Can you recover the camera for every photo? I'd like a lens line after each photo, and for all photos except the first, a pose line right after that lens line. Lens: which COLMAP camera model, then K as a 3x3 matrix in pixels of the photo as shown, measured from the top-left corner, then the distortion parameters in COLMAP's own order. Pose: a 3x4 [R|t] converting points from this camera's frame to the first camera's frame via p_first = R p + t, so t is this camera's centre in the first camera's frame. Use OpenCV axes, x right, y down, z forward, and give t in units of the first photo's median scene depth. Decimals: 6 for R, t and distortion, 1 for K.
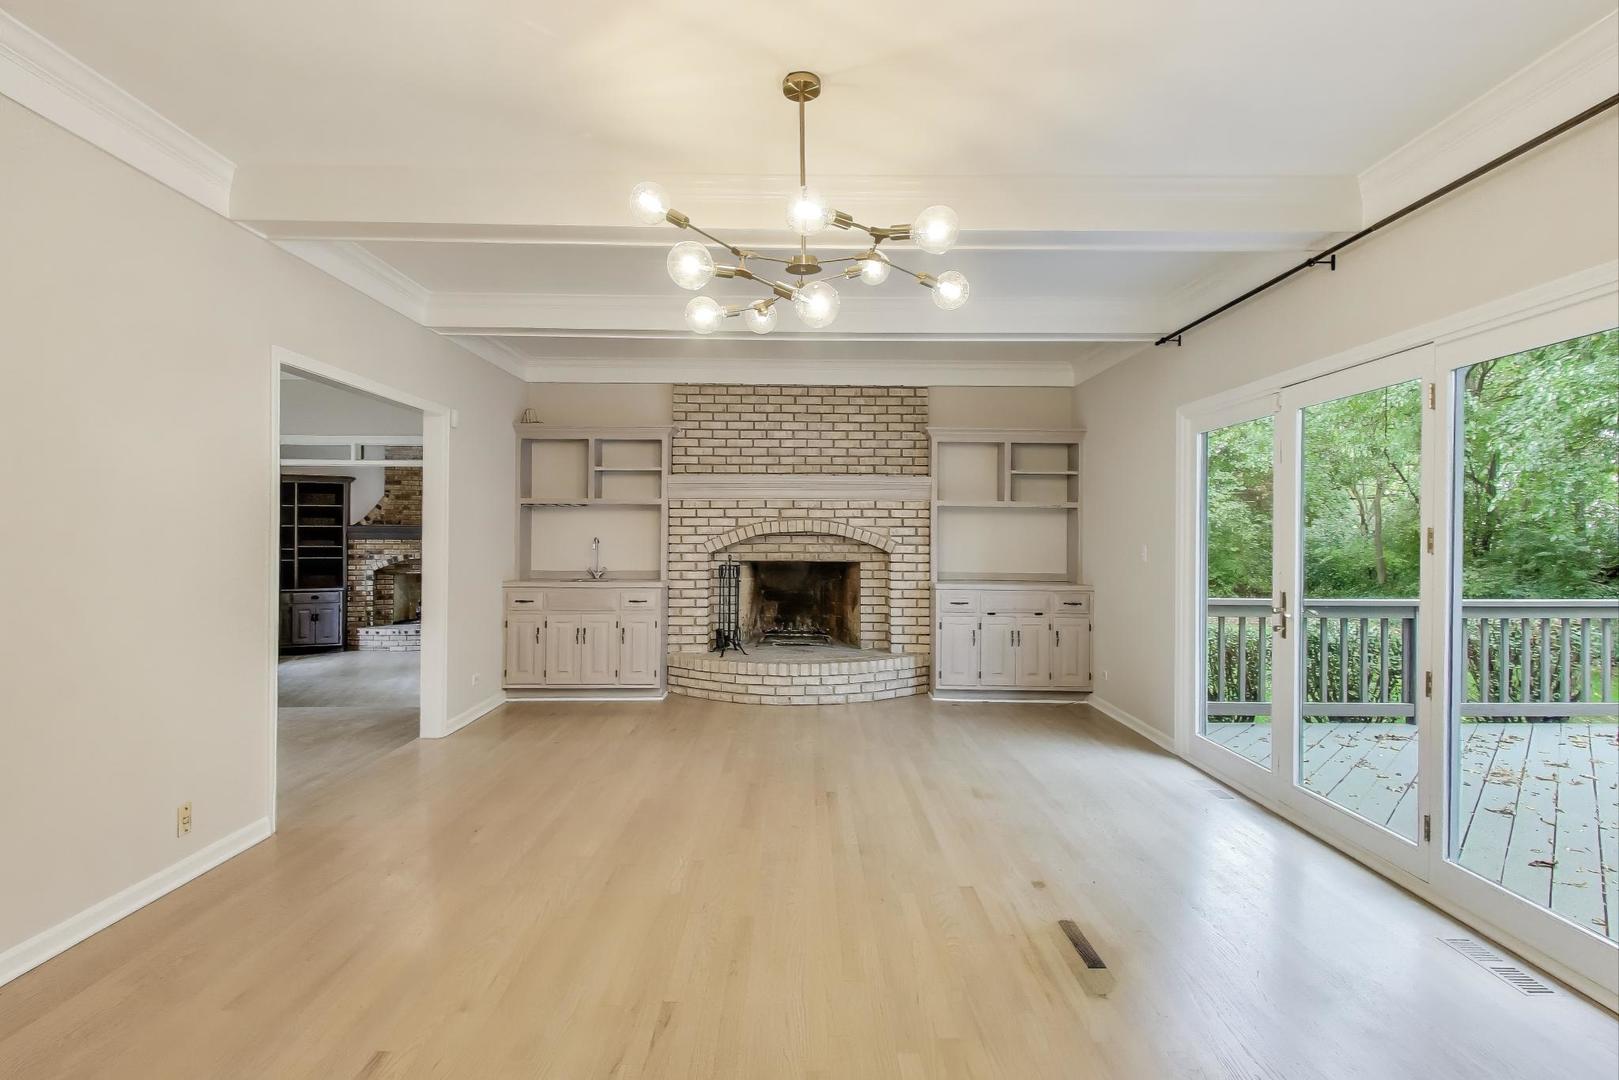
lens RADIAL K [[766.0, 0, 810.6], [0, 766.0, 542.1], [0, 0, 1]] dist [0.015710, -0.002152]
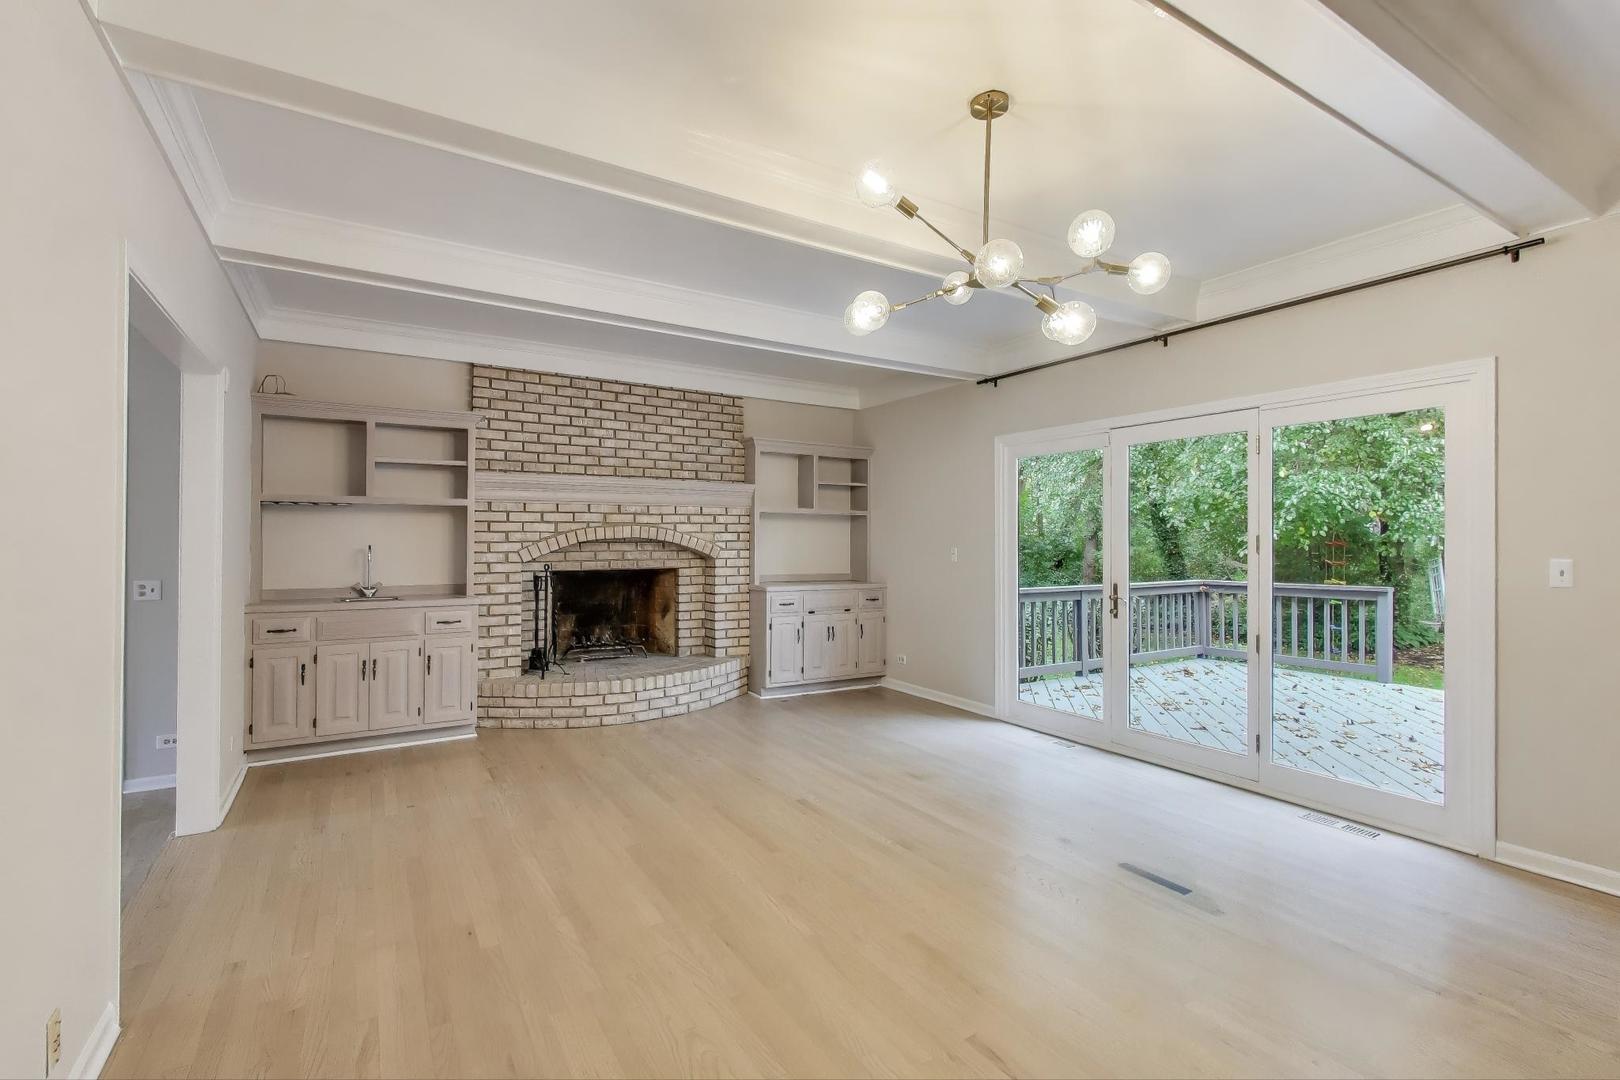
lens RADIAL K [[728.3, 0, 809.4], [0, 728.3, 542.5], [0, 0, 1]] dist [0.018407, -0.000515]
pose [[0.859951, -0.006469, 0.510336, -0.283732], [0.008652, 0.999961, -0.001904, -0.003880], [-0.510303, 0.006053, 0.859973, 0.113431]]
